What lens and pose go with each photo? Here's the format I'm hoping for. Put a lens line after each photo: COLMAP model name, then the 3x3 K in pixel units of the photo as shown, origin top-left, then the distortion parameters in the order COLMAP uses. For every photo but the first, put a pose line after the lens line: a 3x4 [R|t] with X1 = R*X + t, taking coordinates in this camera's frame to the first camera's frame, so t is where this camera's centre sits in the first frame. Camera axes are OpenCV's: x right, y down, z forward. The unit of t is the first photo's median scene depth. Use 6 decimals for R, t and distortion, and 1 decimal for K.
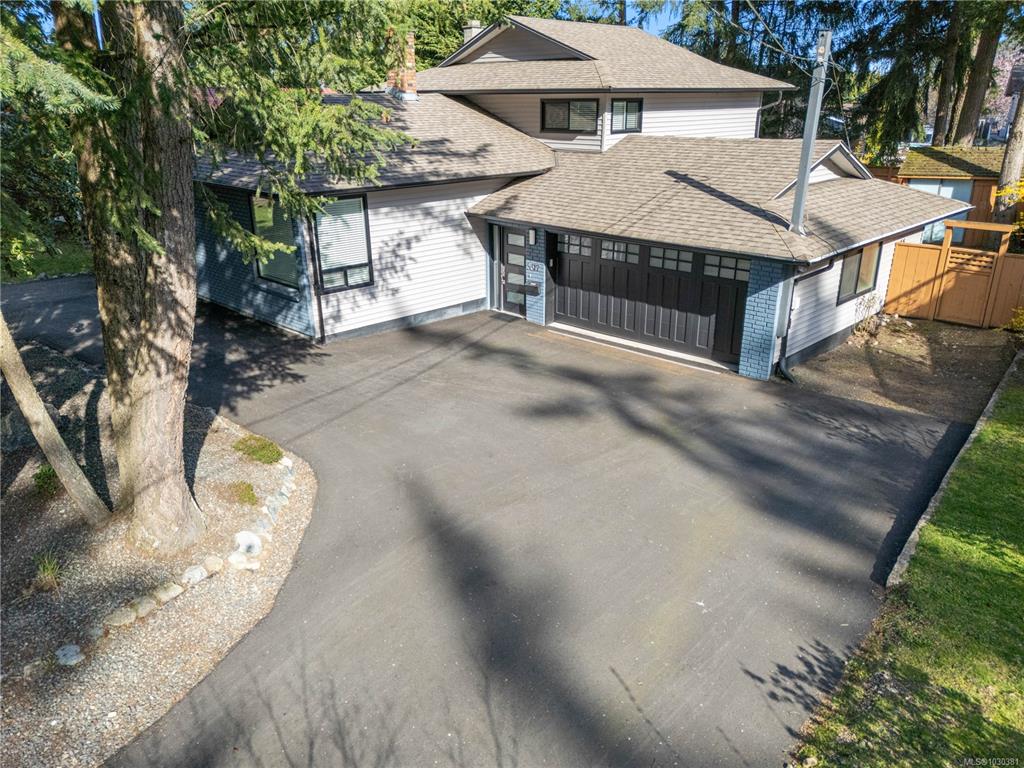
lens RADIAL K [[746.4, 0, 516.8], [0, 746.4, 381.5], [0, 0, 1]] dist [0.067271, -0.039617]
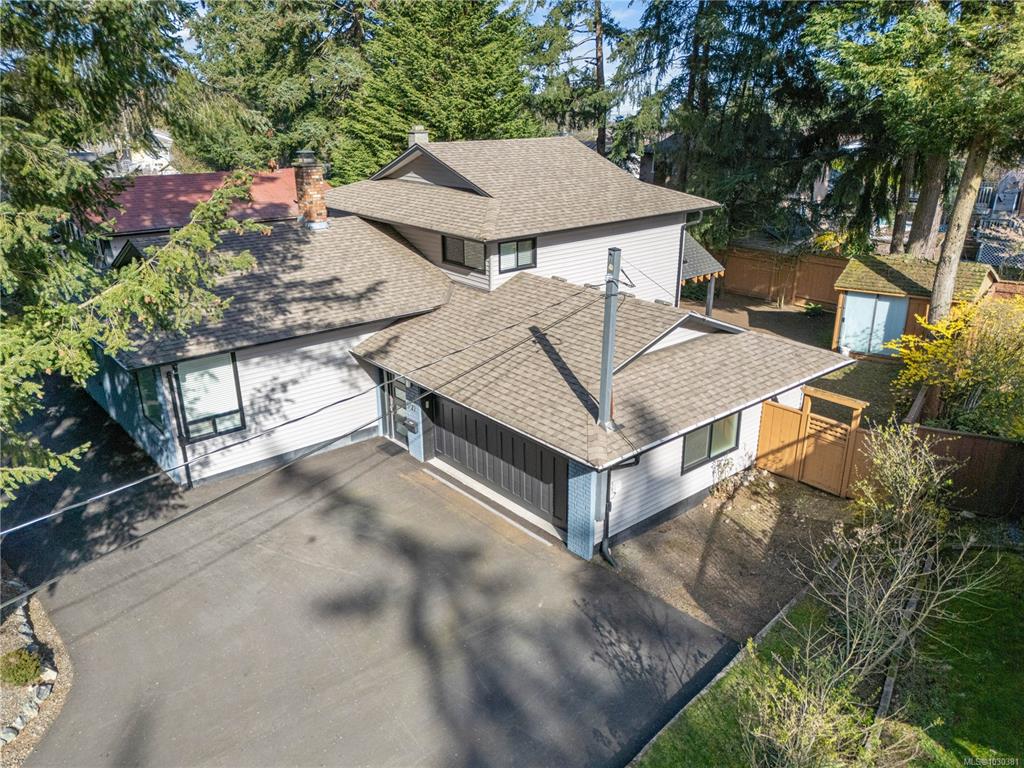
lens RADIAL K [[746.4, 0, 520.5], [0, 746.4, 377.8], [0, 0, 1]] dist [0.067271, -0.039617]
pose [[0.996128, 0.031568, -0.082047, 0.270217], [-0.031835, 0.999491, -0.001946, -0.207902], [0.081944, 0.004550, 0.996627, -0.013611]]
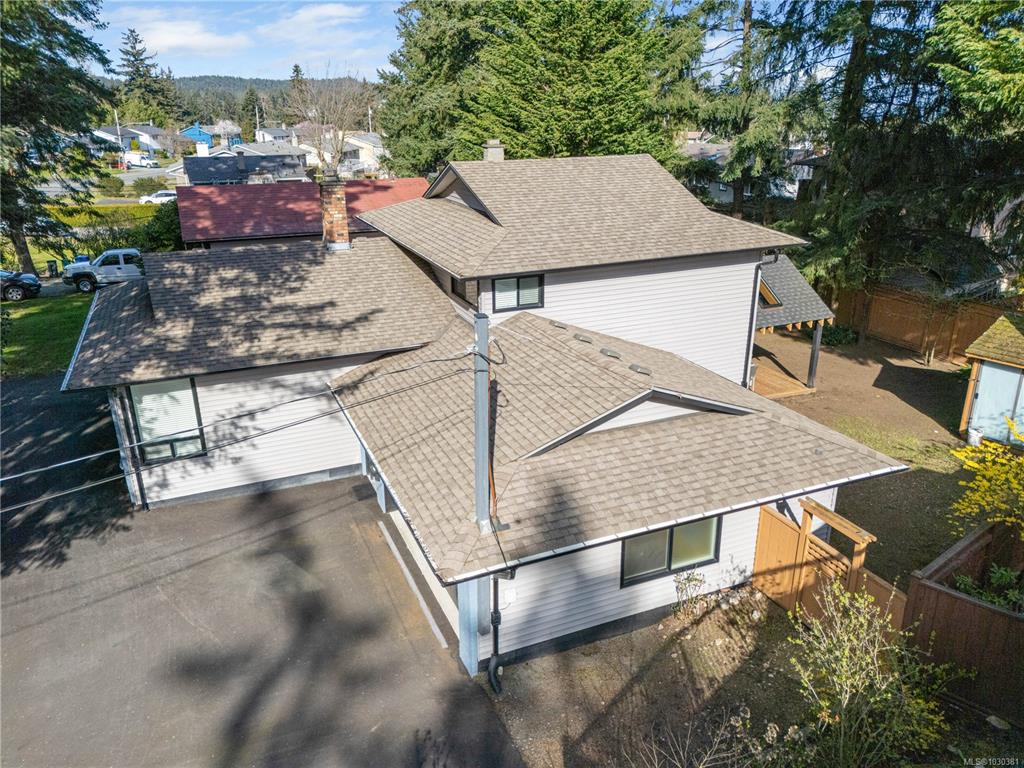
lens RADIAL K [[746.4, 0, 529.0], [0, 746.4, 375.0], [0, 0, 1]] dist [0.067271, -0.039617]
pose [[0.926303, 0.130025, -0.353632, 0.552607], [-0.131497, 0.991115, 0.019974, -0.310202], [0.353088, 0.028000, 0.935171, 0.190087]]
